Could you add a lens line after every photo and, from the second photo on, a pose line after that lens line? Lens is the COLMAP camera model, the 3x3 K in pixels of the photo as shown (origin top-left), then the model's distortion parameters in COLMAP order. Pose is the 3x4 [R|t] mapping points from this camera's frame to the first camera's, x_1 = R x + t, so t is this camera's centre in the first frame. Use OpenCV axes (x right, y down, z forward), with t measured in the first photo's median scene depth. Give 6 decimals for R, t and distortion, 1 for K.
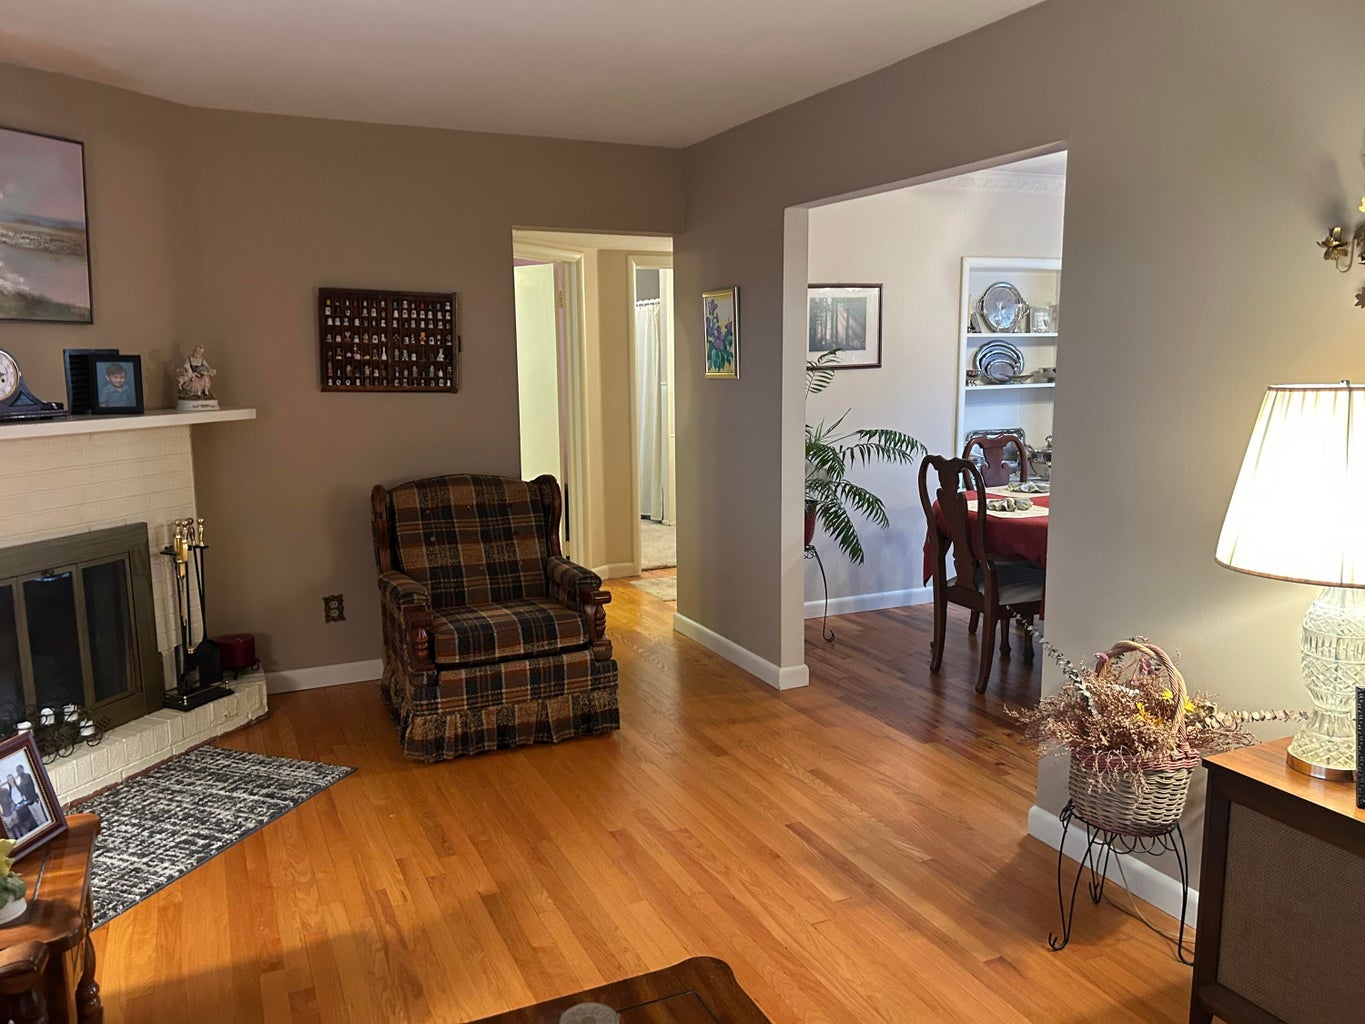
lens RADIAL K [[1031.2, 0, 687.9], [0, 1031.2, 503.1], [0, 0, 1]] dist [0.061486, -0.061971]
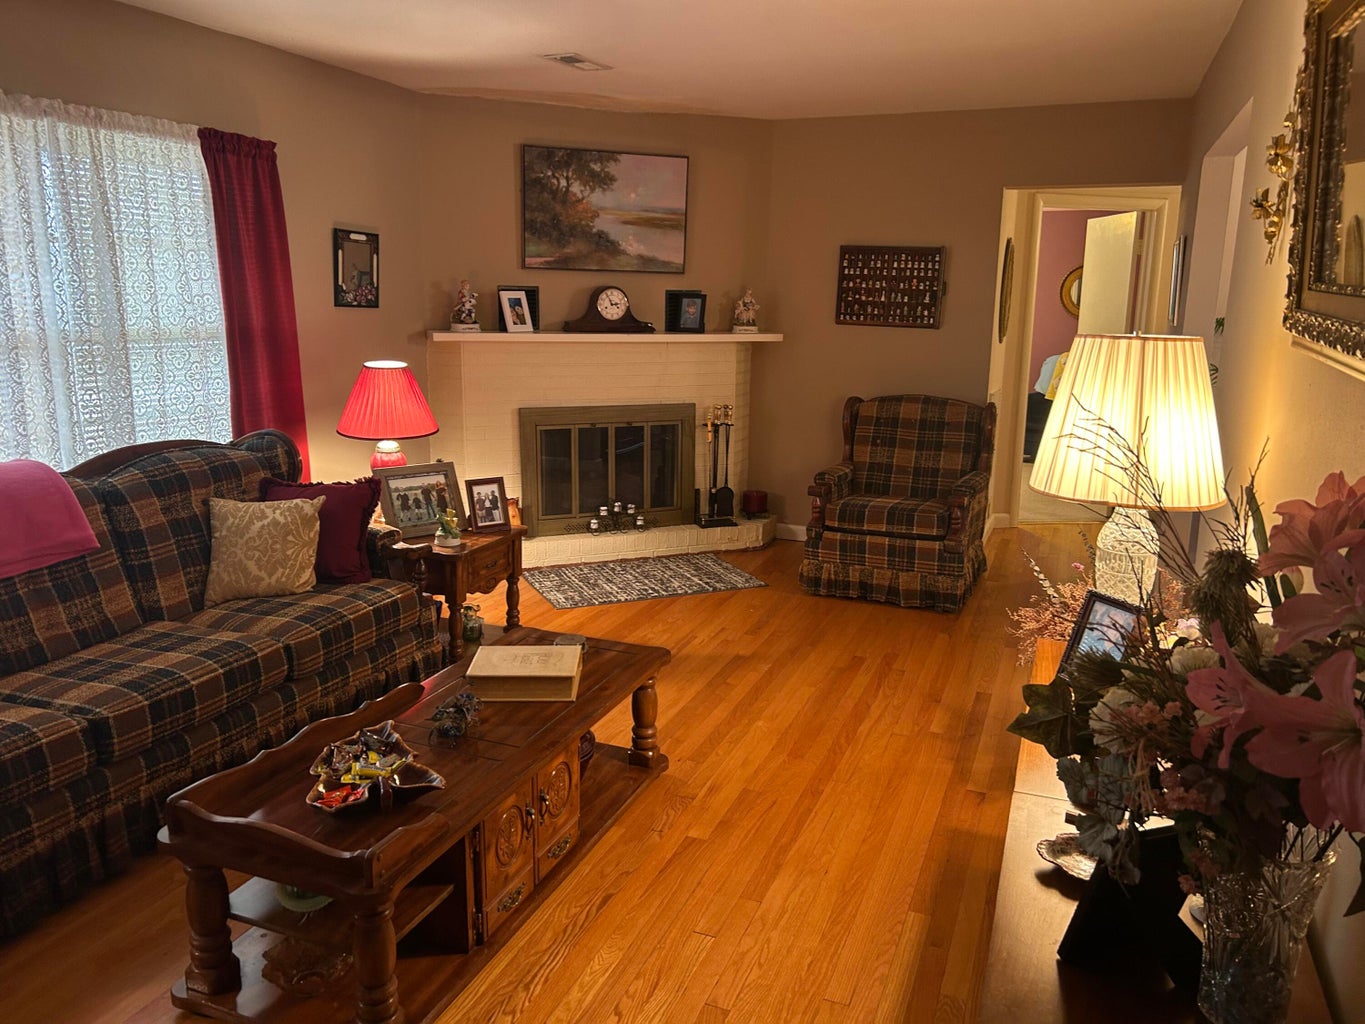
lens RADIAL K [[1031.2, 0, 678.6], [0, 1031.2, 515.7], [0, 0, 1]] dist [0.061486, -0.061971]
pose [[0.679074, 0.171917, -0.713655, 0.566143], [-0.125909, 0.985060, 0.117489, 0.006265], [0.723191, 0.010072, 0.690575, -0.078694]]
